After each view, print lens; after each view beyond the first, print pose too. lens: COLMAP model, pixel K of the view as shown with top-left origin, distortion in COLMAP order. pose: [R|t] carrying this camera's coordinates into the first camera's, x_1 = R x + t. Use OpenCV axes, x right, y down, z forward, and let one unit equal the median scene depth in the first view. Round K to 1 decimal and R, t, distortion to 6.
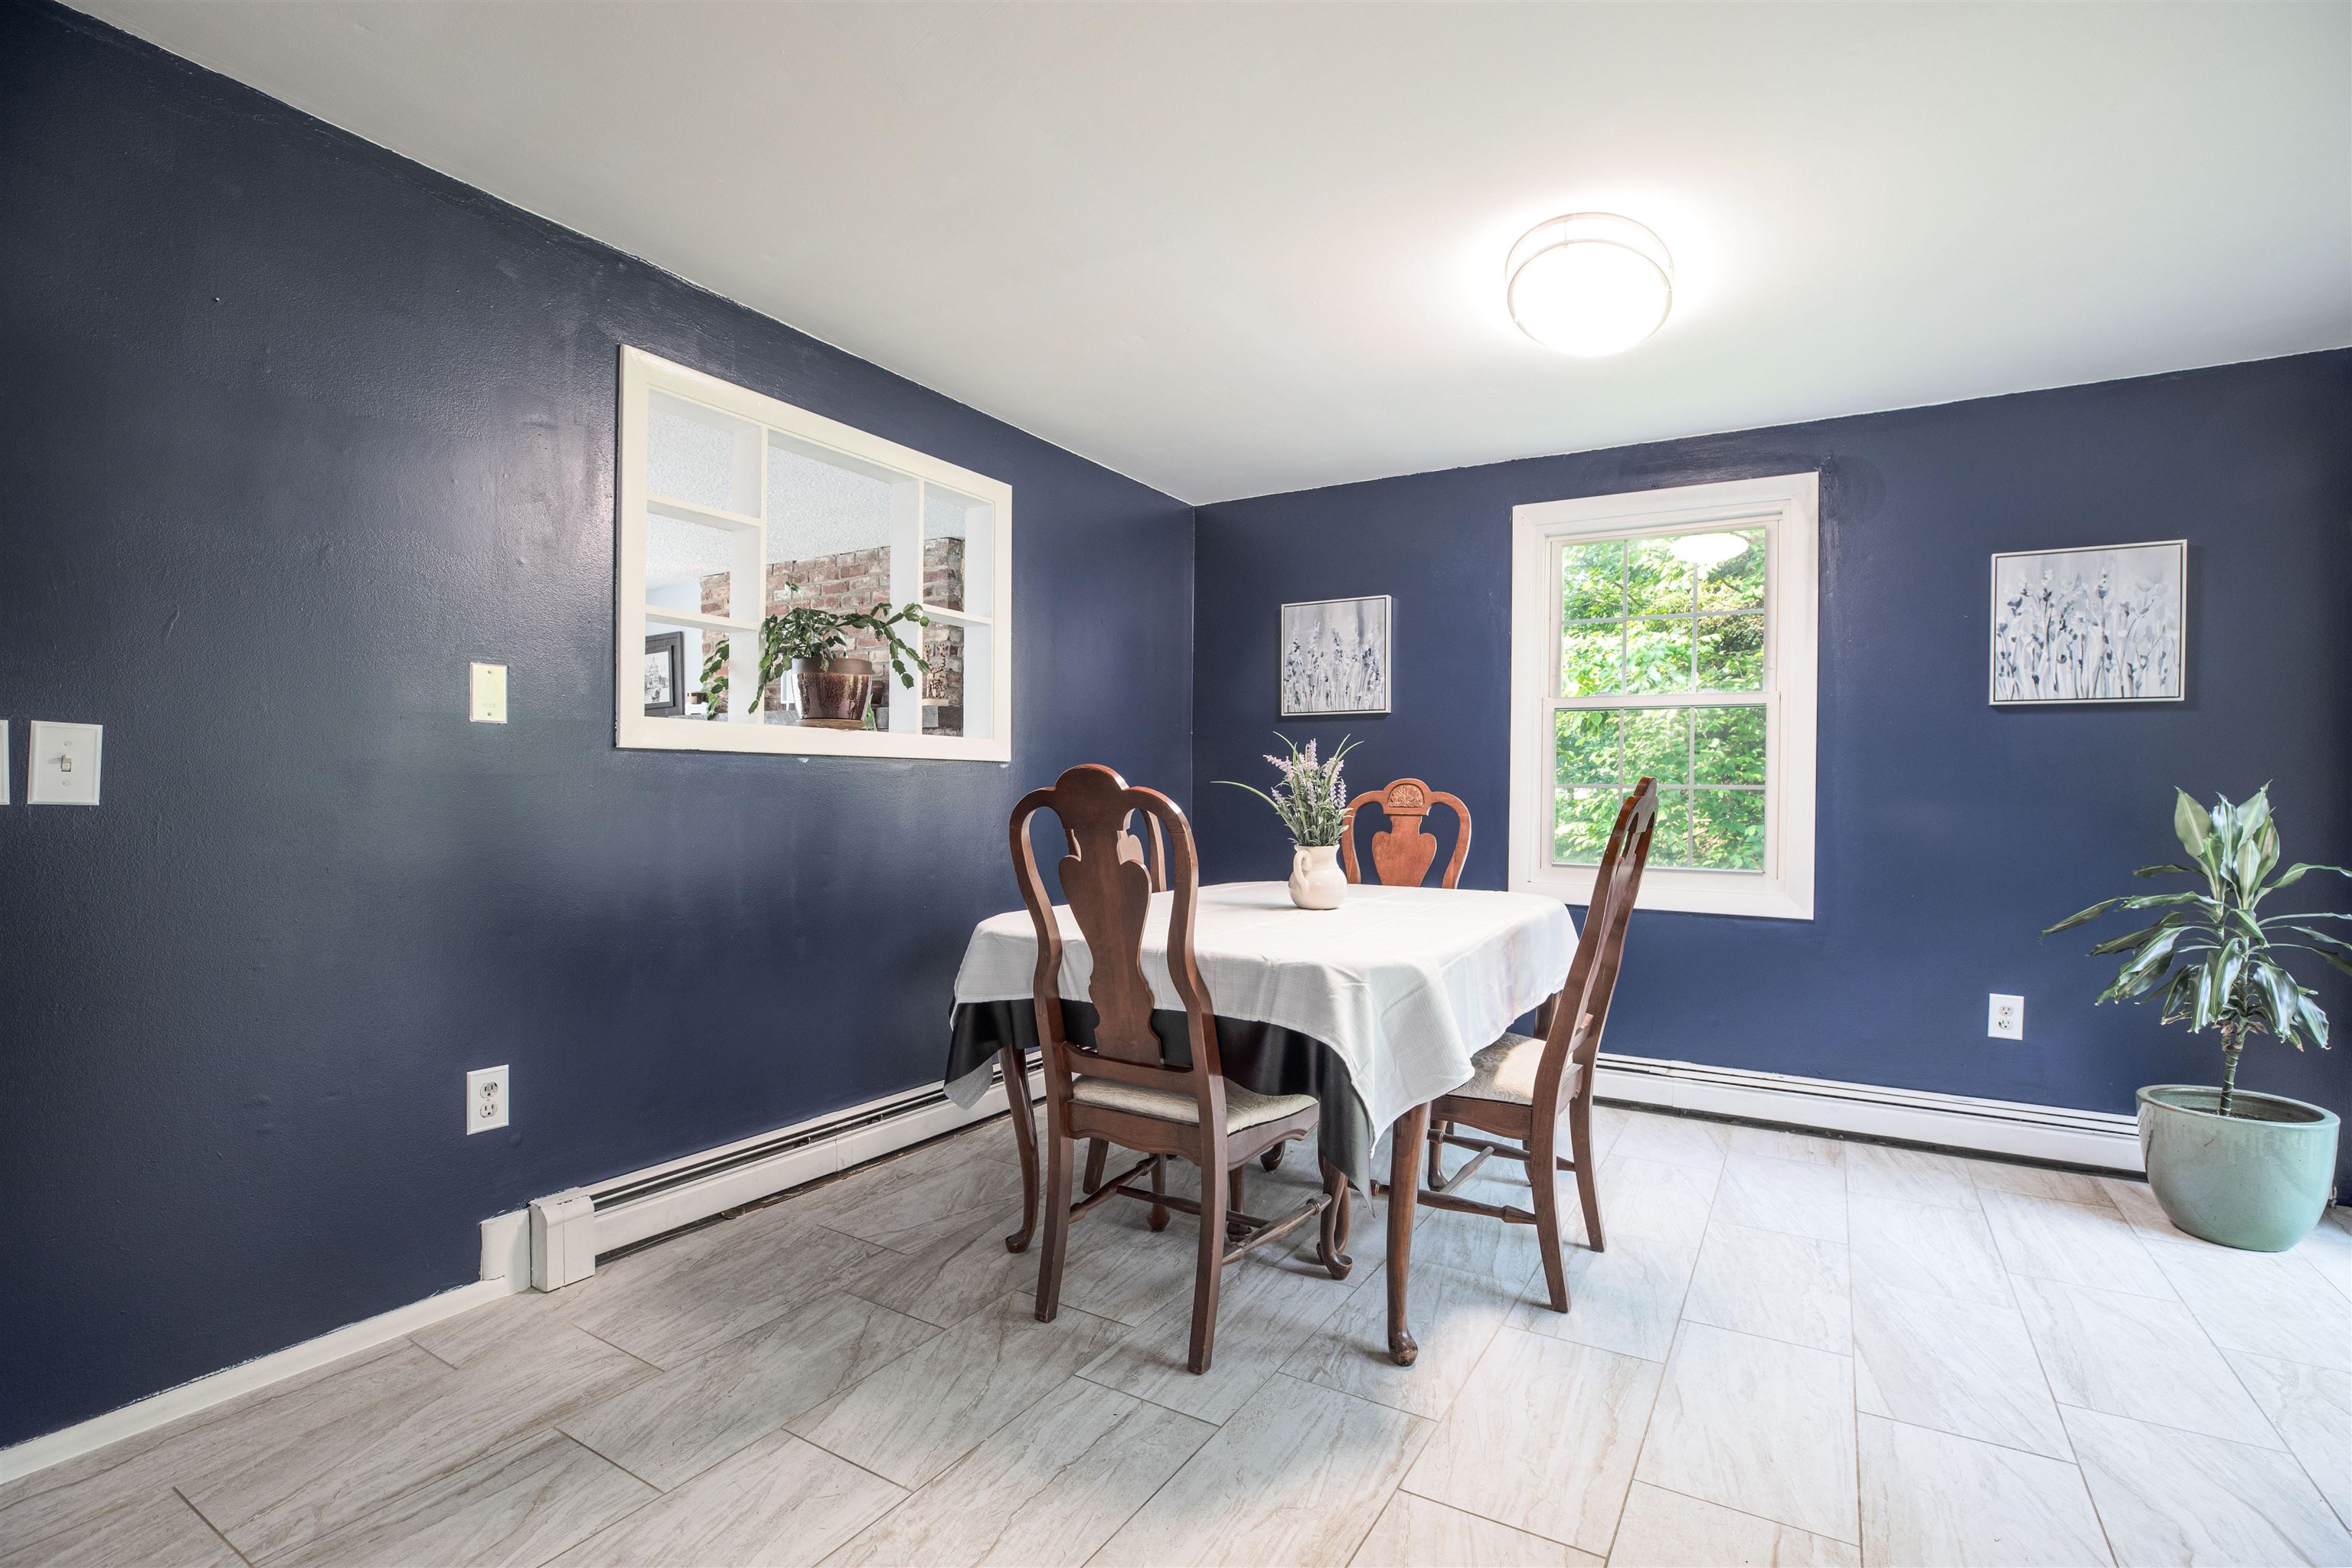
lens RADIAL K [[1113.7, 0, 1174.8], [0, 1113.7, 795.3], [0, 0, 1]] dist [0.002905, -0.001797]
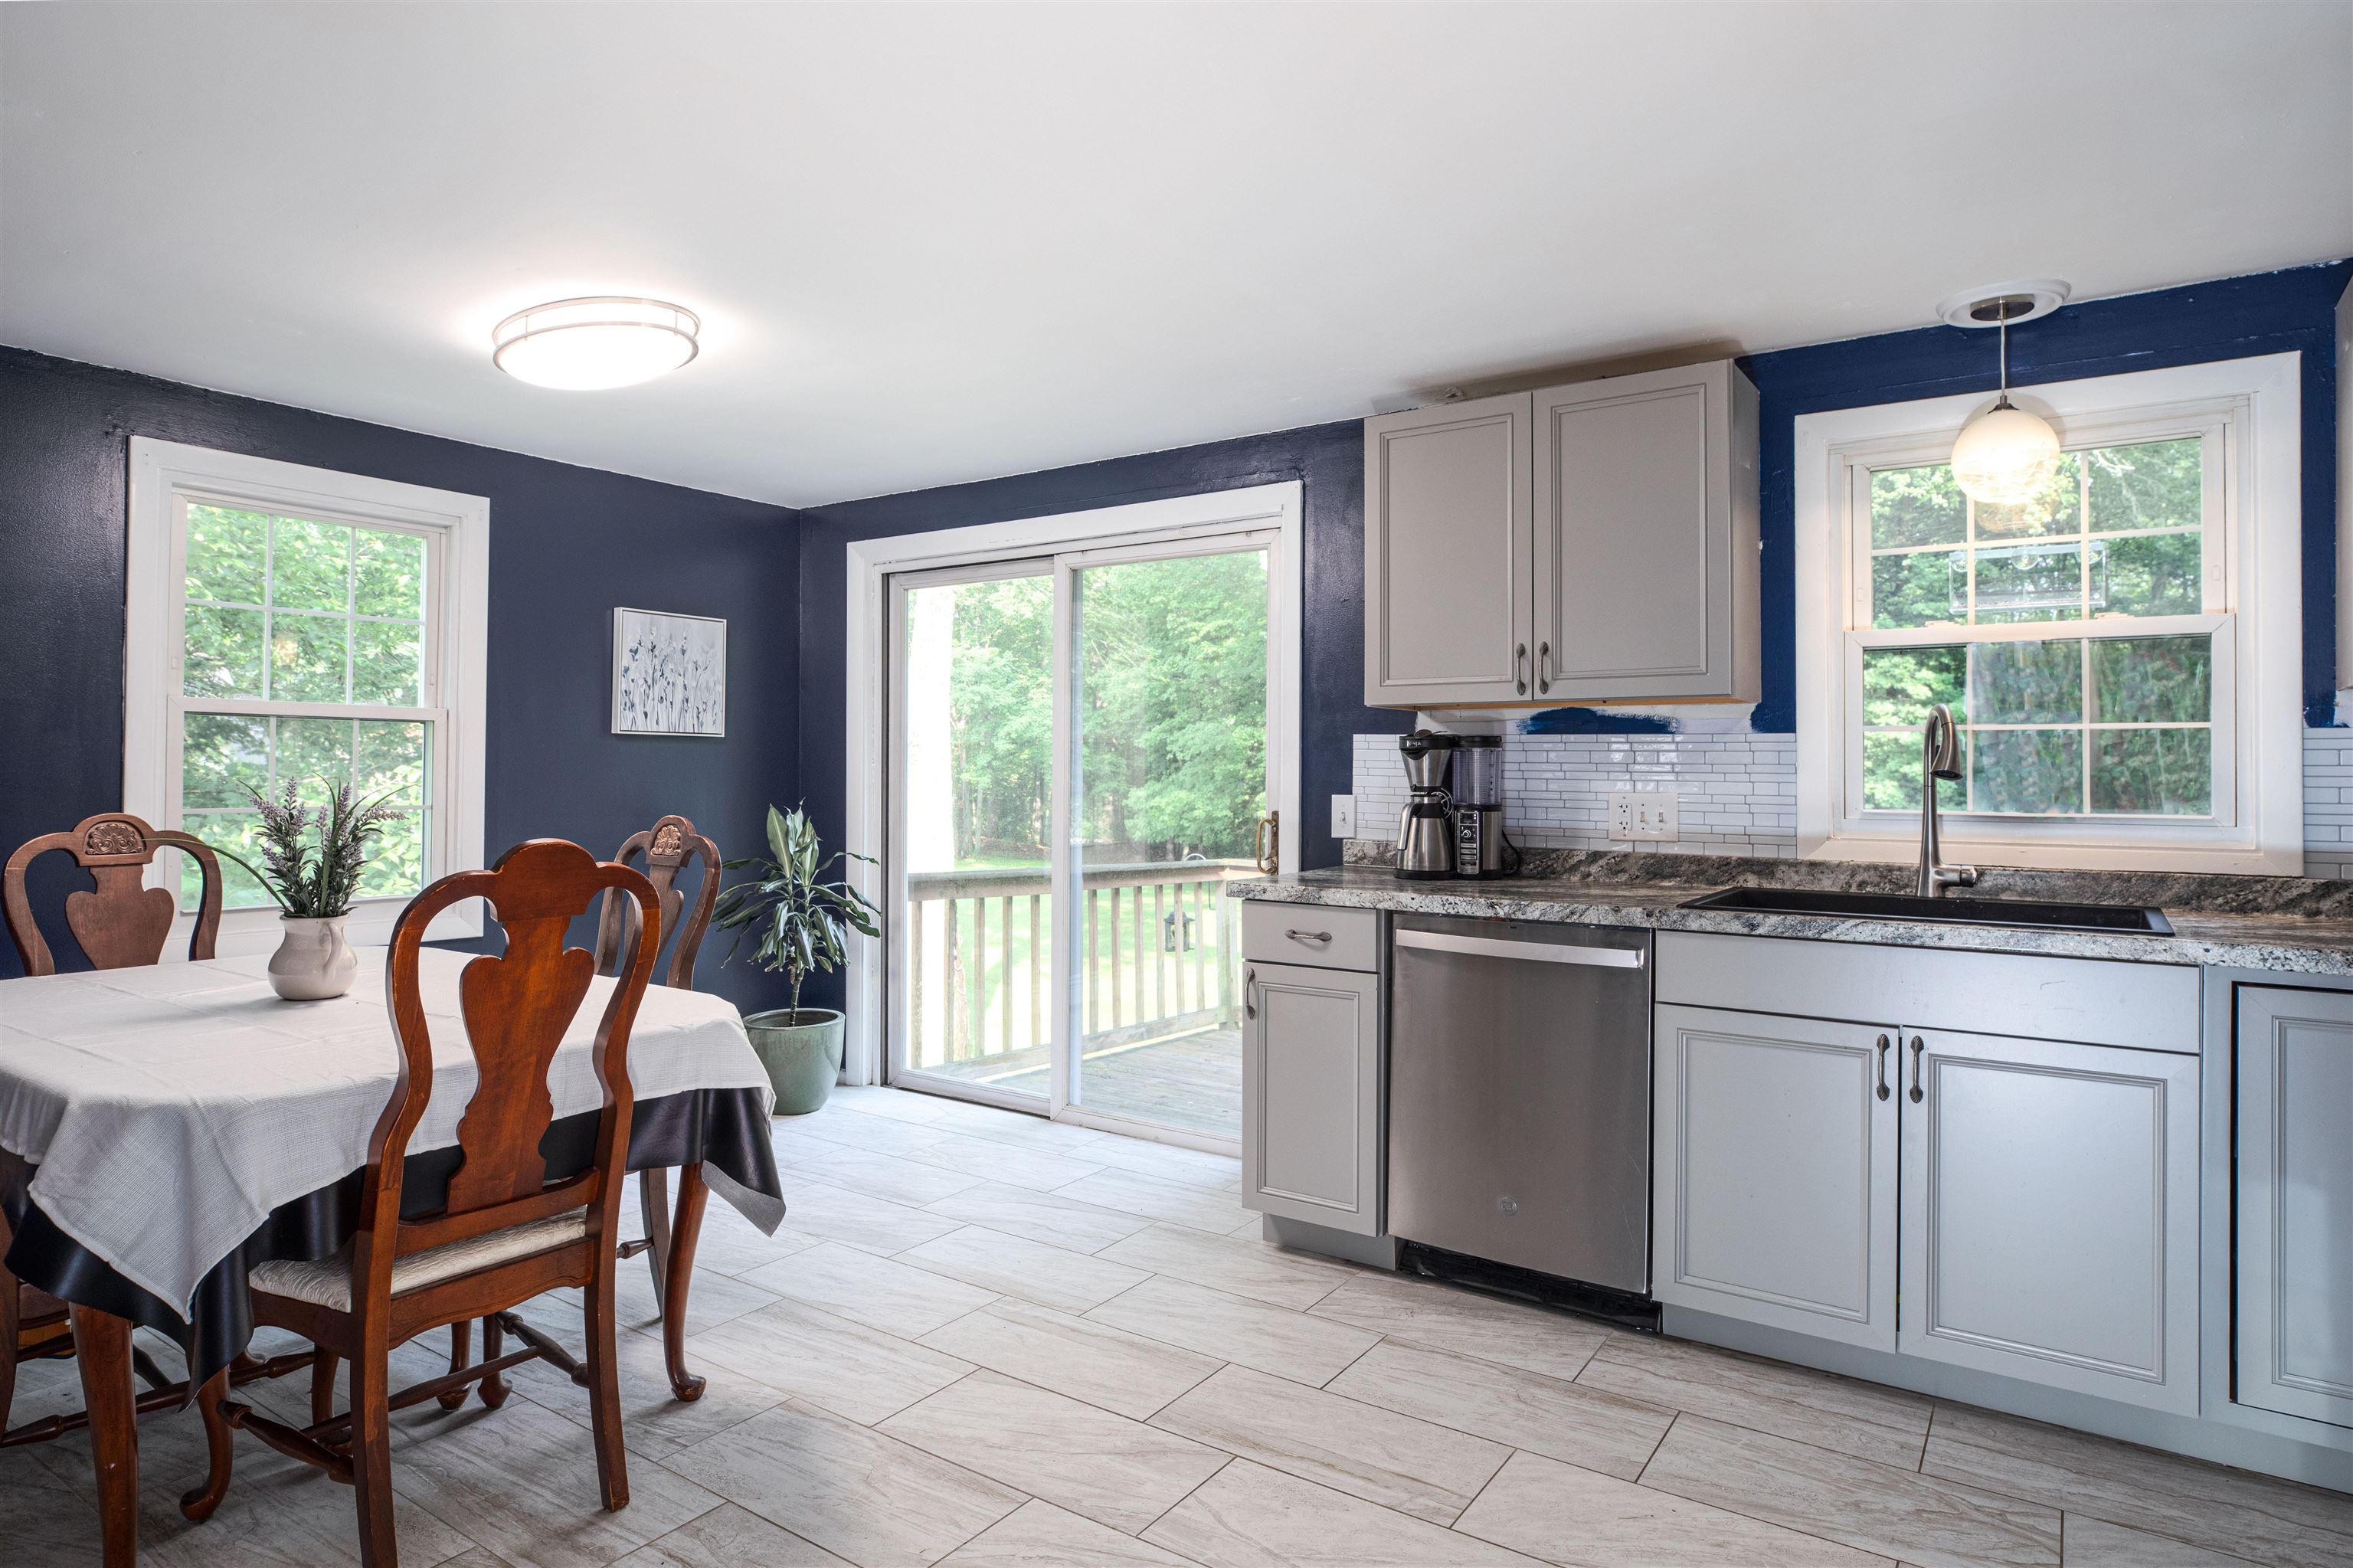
lens RADIAL K [[1321.4, 0, 1197.8], [0, 1321.4, 762.3], [0, 0, 1]] dist [-0.003216, -0.000530]
pose [[0.067566, 0.000351, 0.997715, -0.658521], [0.005682, 0.999984, -0.000737, -0.048782], [-0.997699, 0.005719, 0.067563, 0.305311]]
